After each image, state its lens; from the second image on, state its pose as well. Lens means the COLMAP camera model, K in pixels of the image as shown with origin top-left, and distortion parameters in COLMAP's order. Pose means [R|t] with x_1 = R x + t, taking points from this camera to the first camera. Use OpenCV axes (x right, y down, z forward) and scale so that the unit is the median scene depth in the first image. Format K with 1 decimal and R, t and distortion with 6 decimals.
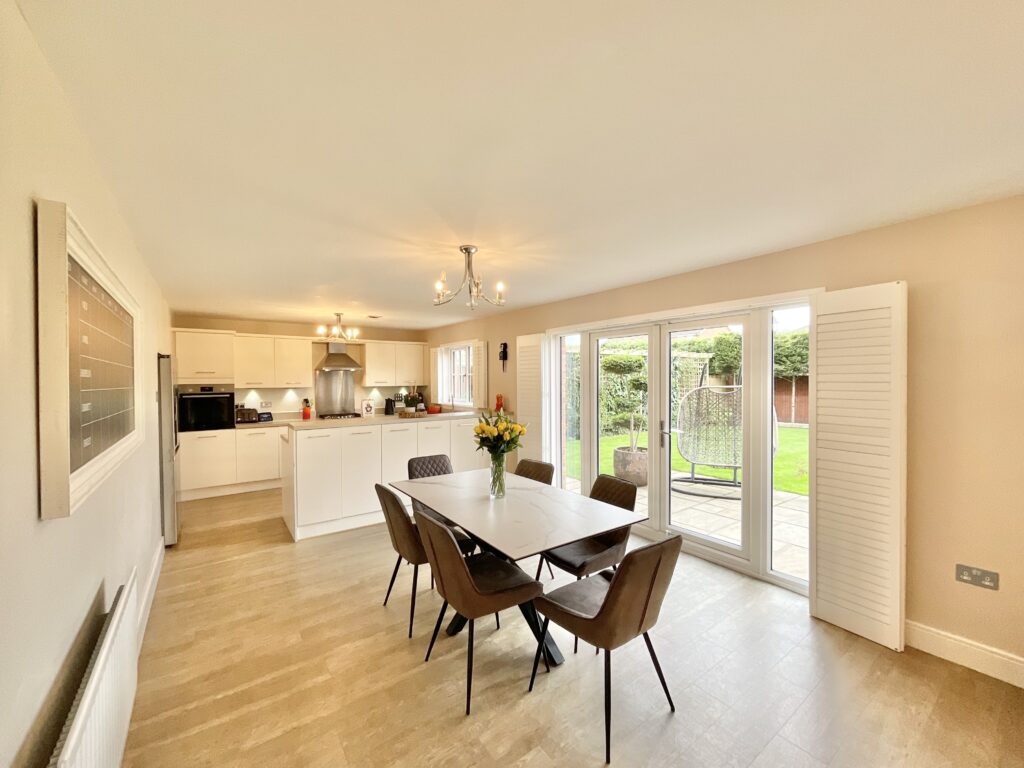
lens RADIAL K [[416.7, 0, 508.8], [0, 416.7, 383.9], [0, 0, 1]] dist [-0.001232, -0.000936]
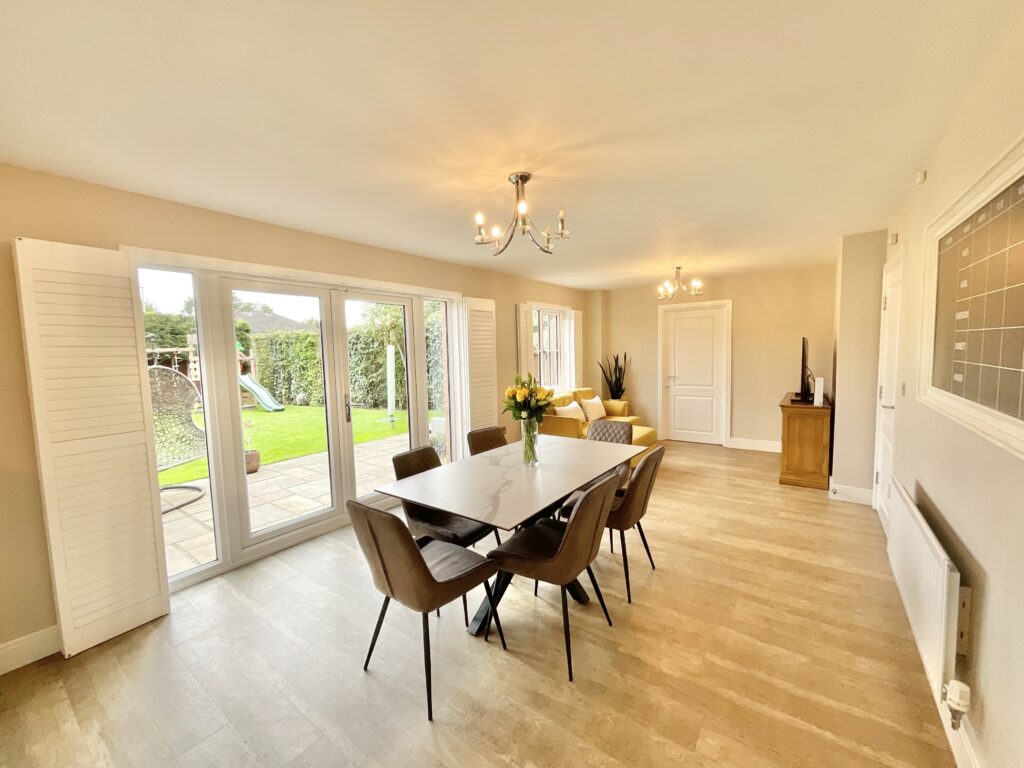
lens RADIAL K [[416.7, 0, 513.9], [0, 416.7, 384.7], [0, 0, 1]] dist [-0.001232, -0.000936]
pose [[-0.317543, -0.061593, 0.946241, -0.442551], [0.039929, 0.996135, 0.078240, 0.005892], [-0.947403, 0.062627, -0.313856, 0.648381]]
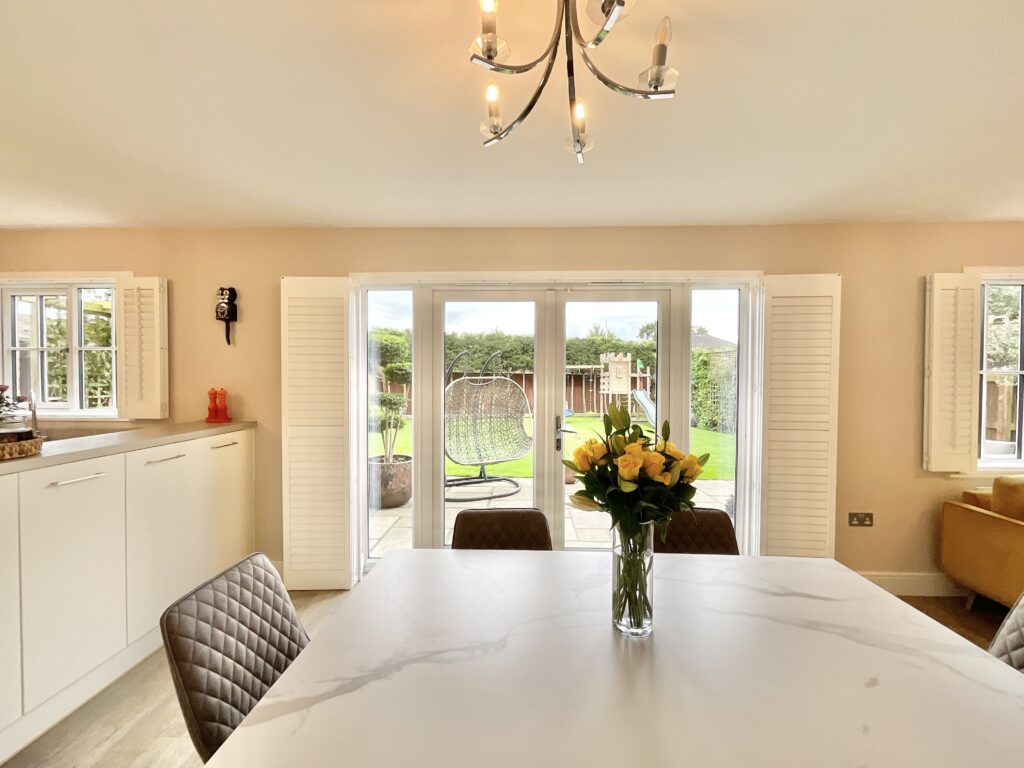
lens RADIAL K [[416.7, 0, 509.3], [0, 416.7, 383.0], [0, 0, 1]] dist [-0.001232, -0.000936]
pose [[0.611217, -0.002953, 0.791458, -0.204734], [0.001302, 0.999995, 0.002726, 0.017678], [-0.791462, -0.000635, 0.611218, 0.419328]]
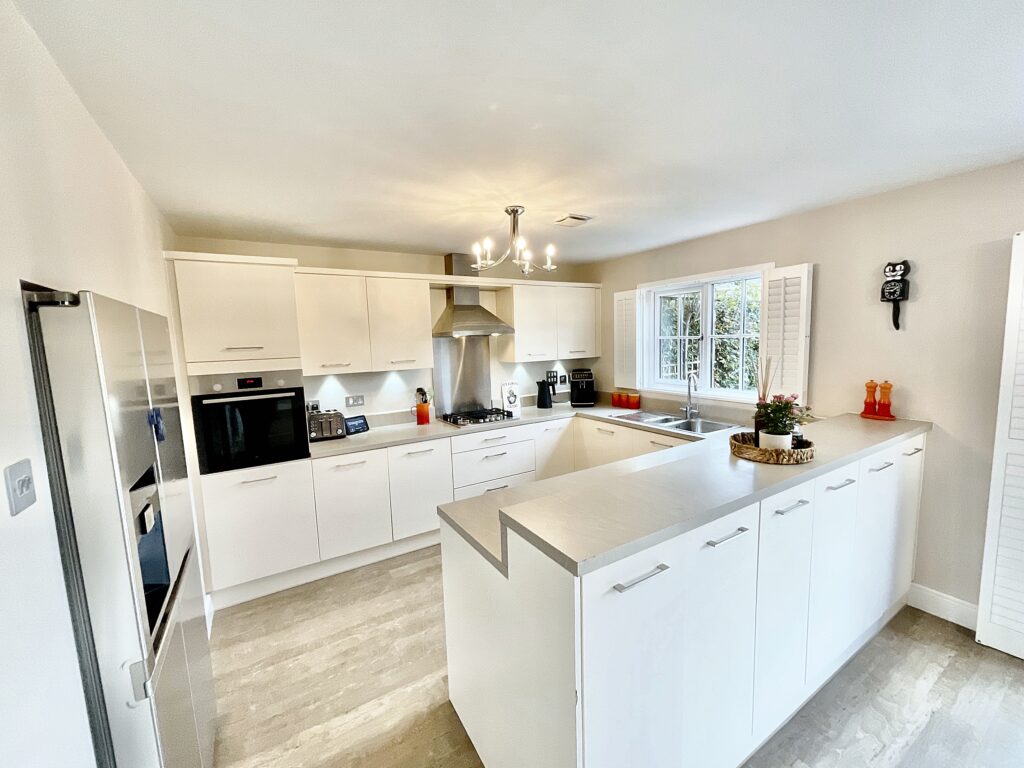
lens RADIAL K [[416.7, 0, 510.4], [0, 416.7, 384.3], [0, 0, 1]] dist [-0.001232, -0.000936]
pose [[0.996138, -0.018948, -0.085735, -0.373350], [0.027003, 0.995226, 0.093788, -0.022473], [0.083549, -0.095741, 0.991894, 0.531985]]
